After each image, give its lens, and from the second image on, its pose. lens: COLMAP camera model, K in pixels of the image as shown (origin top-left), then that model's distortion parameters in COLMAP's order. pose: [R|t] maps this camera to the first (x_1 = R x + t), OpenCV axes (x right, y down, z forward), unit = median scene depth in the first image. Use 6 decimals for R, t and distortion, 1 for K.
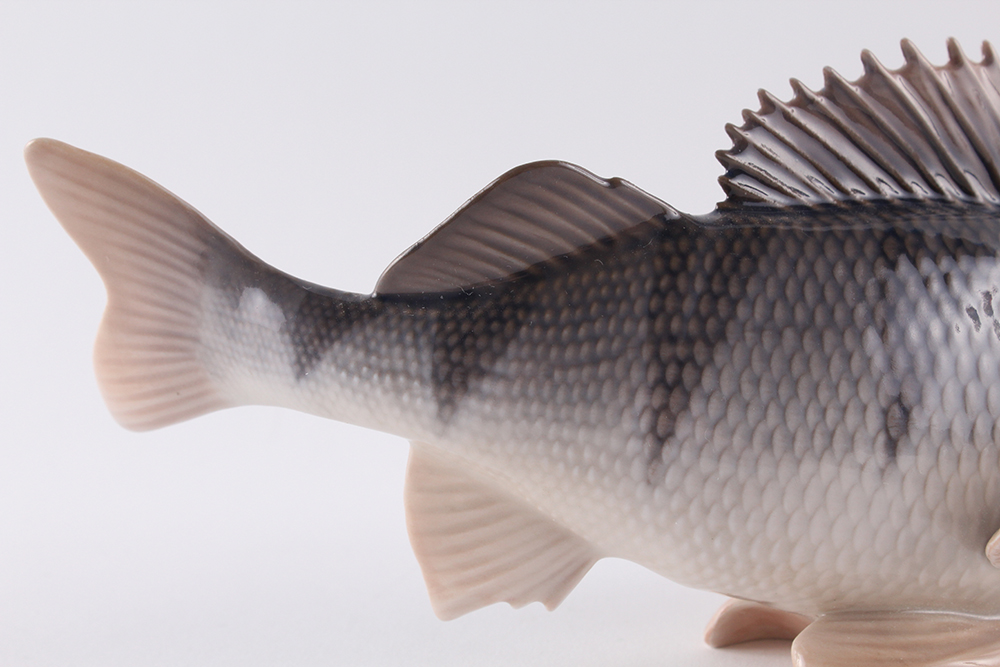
lens RADIAL K [[1271.6, 0, 500.0], [0, 1271.6, 333.5], [0, 0, 1]] dist [-0.006082, 0.010093]
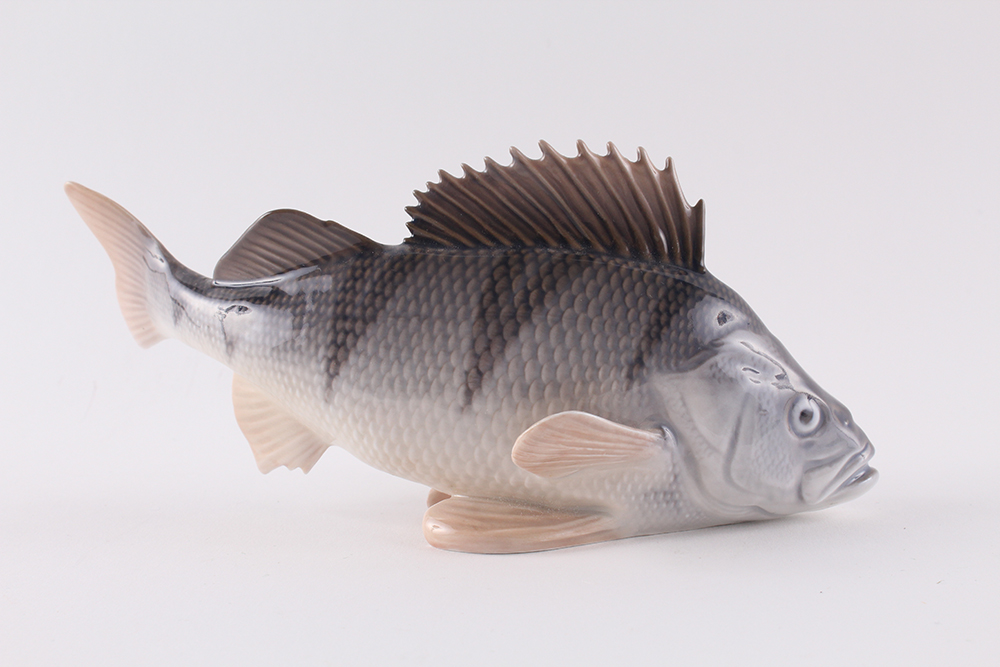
lens RADIAL K [[953.7, 0, 500.0], [0, 953.7, 333.5], [0, 0, 1]] dist [-0.002373, 0.005146]
pose [[0.959721, 0.084176, -0.268047, 0.671292], [-0.077647, 0.996370, 0.034886, -0.035140], [0.270011, -0.012668, 0.962774, -0.164083]]
